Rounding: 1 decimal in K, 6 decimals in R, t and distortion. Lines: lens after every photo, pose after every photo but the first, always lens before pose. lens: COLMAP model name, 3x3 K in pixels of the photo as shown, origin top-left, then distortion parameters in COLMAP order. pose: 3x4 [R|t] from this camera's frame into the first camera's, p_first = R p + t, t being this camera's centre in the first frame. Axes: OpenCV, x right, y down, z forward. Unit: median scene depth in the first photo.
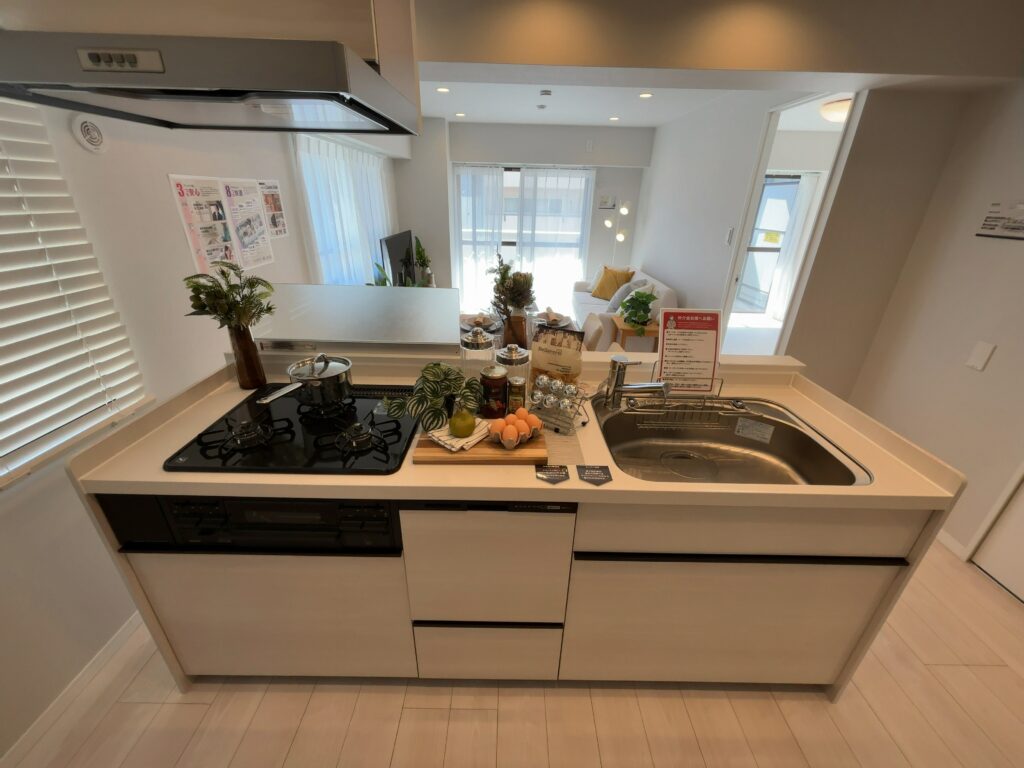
lens RADIAL K [[409.6, 0, 509.8], [0, 409.6, 385.0], [0, 0, 1]] dist [0.002323, -0.000594]
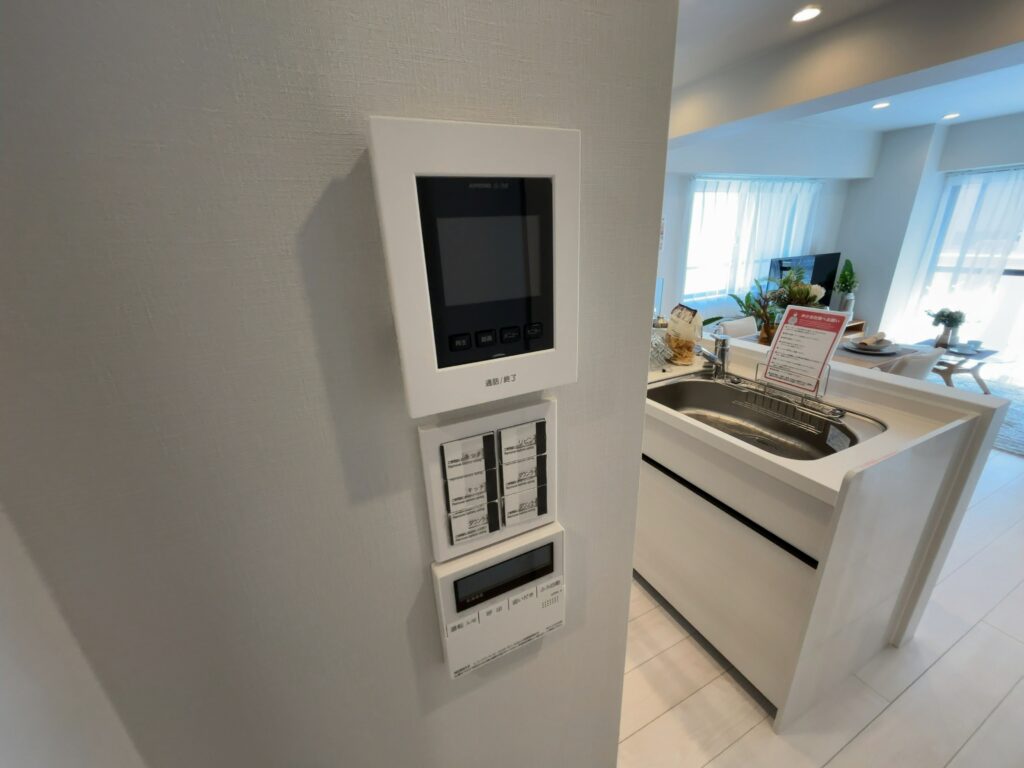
lens RADIAL K [[409.6, 0, 513.6], [0, 409.6, 382.7], [0, 0, 1]] dist [0.002323, -0.000594]
pose [[0.451963, 0.274823, -0.848647, 1.009852], [-0.332469, 0.934709, 0.125630, 0.113206], [0.827764, 0.225369, 0.513824, -0.127910]]
